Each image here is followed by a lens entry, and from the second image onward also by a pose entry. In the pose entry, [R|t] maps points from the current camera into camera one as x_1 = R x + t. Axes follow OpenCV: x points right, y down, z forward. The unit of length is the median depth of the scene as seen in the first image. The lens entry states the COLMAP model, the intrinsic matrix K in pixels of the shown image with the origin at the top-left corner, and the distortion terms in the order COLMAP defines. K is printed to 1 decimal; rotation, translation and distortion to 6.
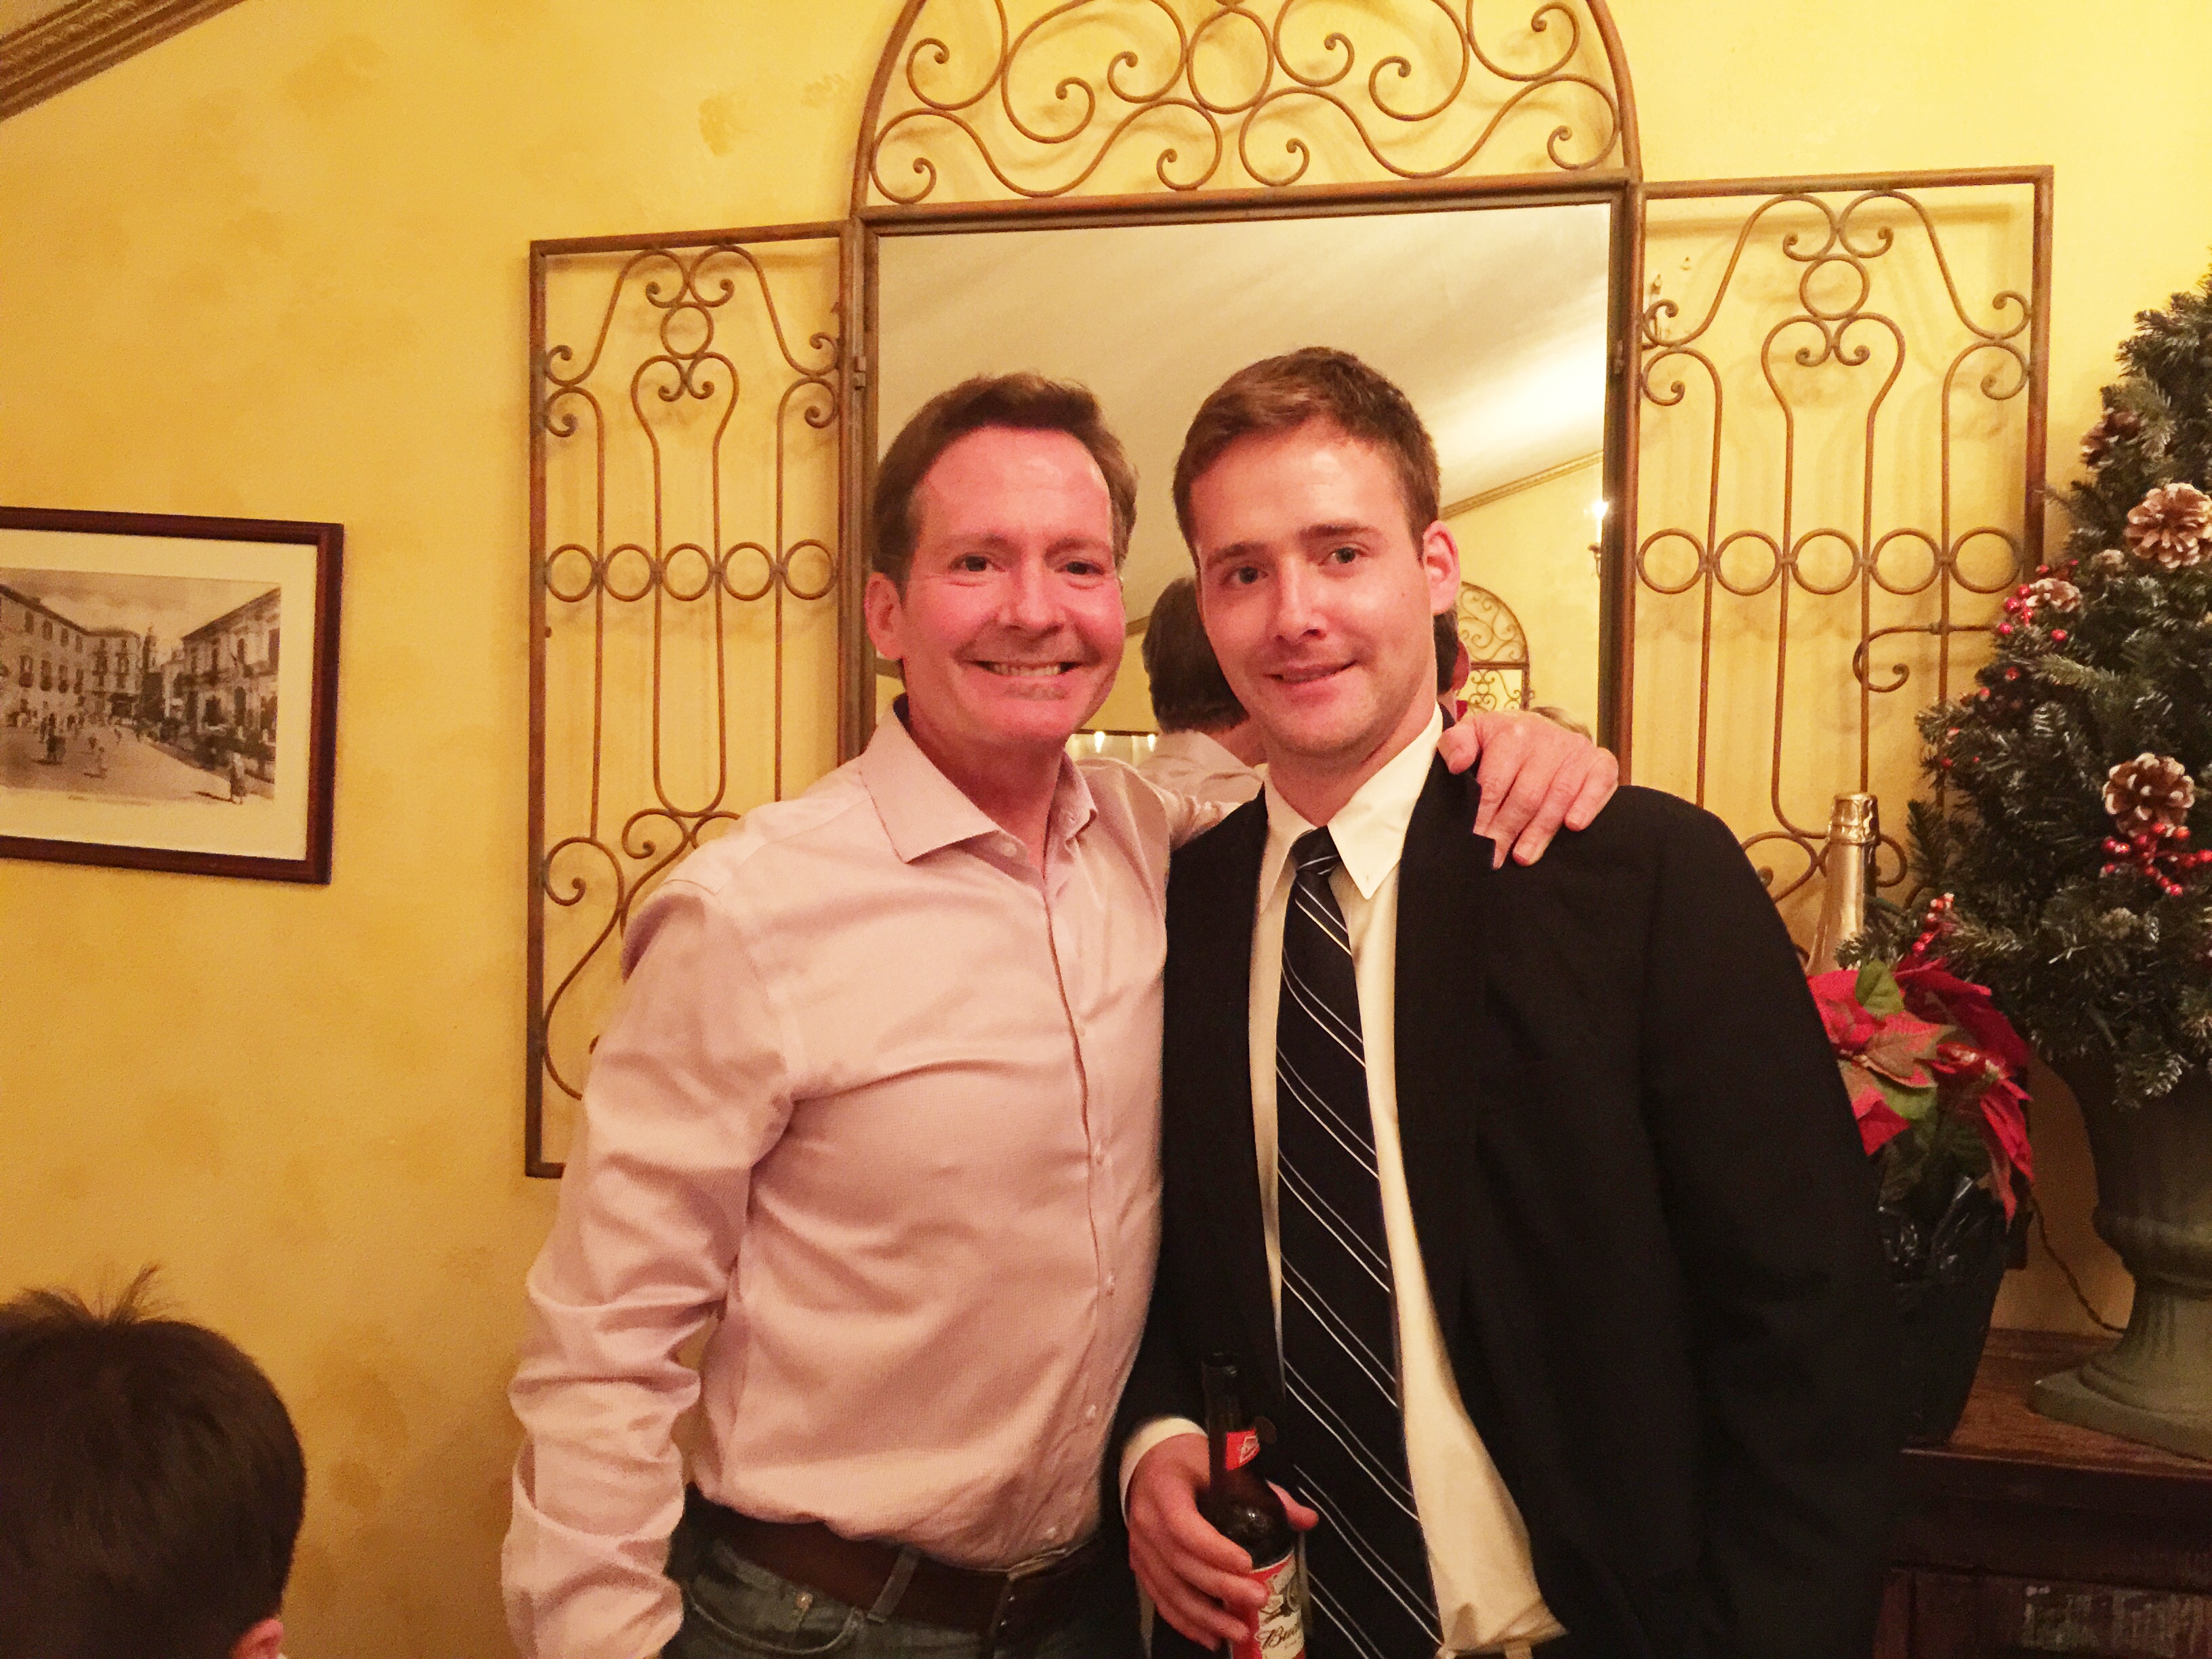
lens RADIAL K [[1874.2, 0, 1104.2], [0, 1874.2, 817.5], [0, 0, 1]] dist [0.080485, -0.112041]
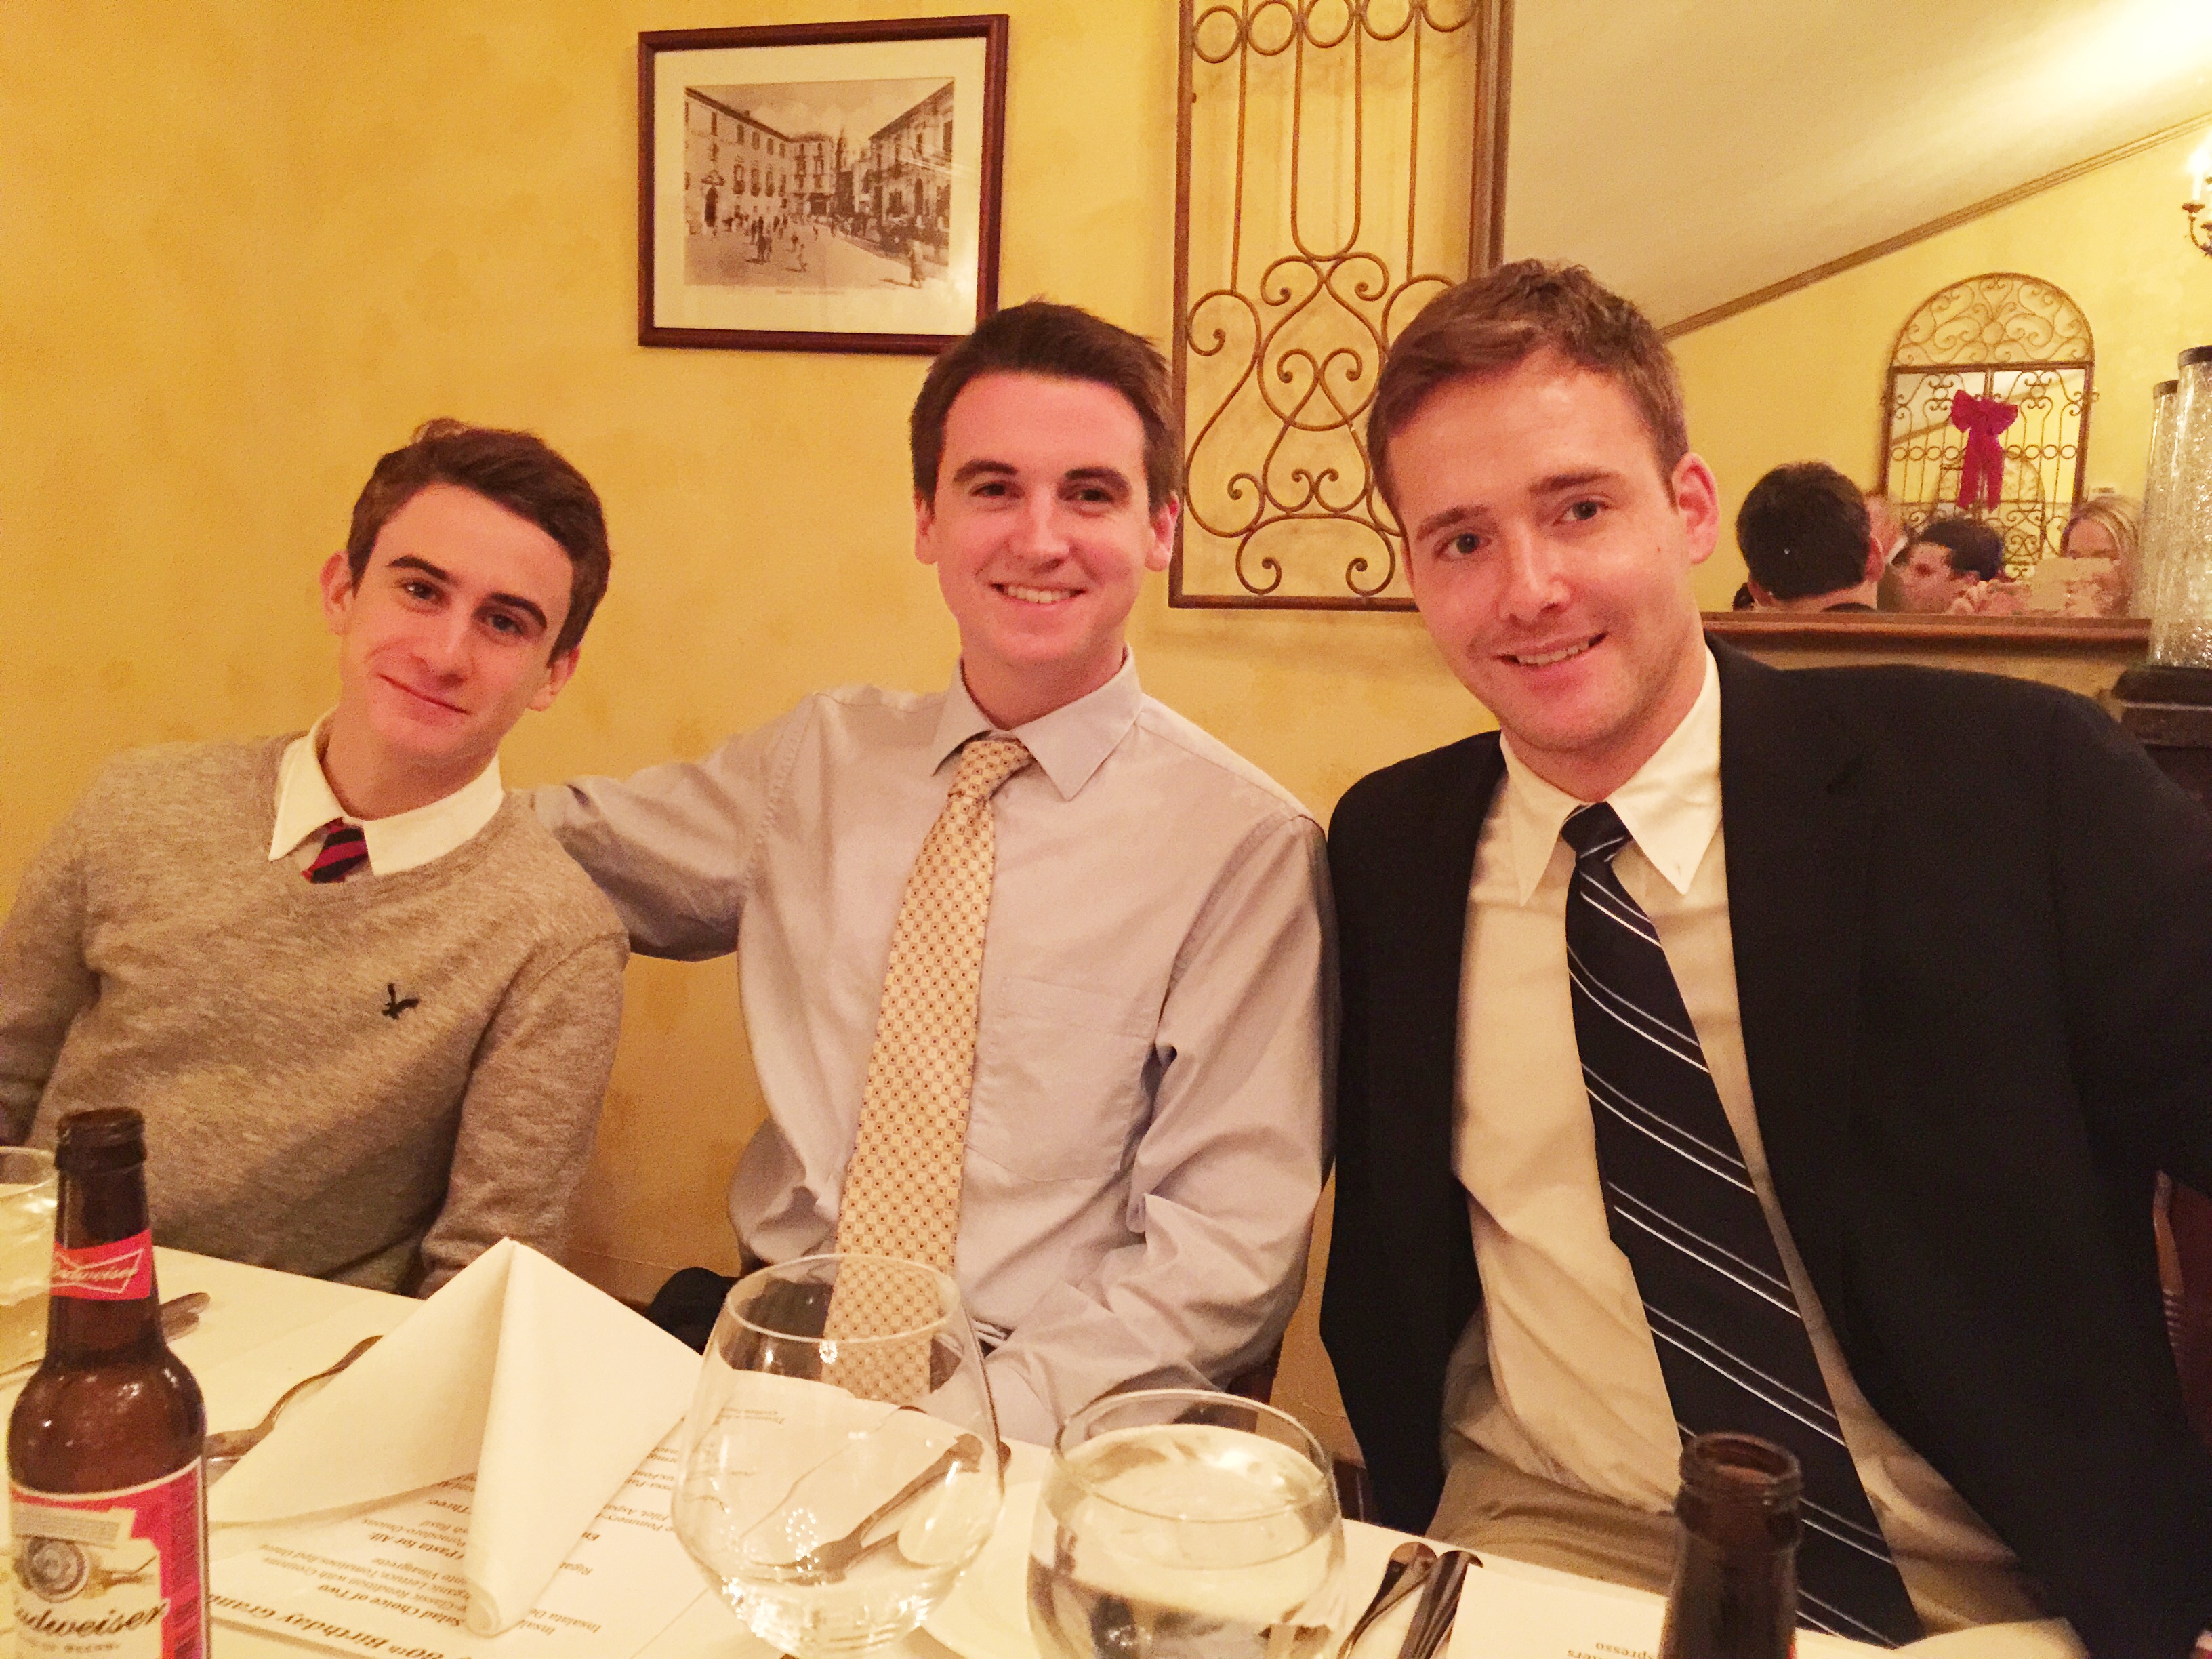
lens RADIAL K [[1874.2, 0, 1112.0], [0, 1874.2, 842.7], [0, 0, 1]] dist [0.080485, -0.112041]
pose [[0.973553, 0.032137, -0.226188, -0.085899], [-0.008366, 0.994407, 0.105281, 0.220994], [0.228306, -0.100604, 0.968378, -0.104815]]
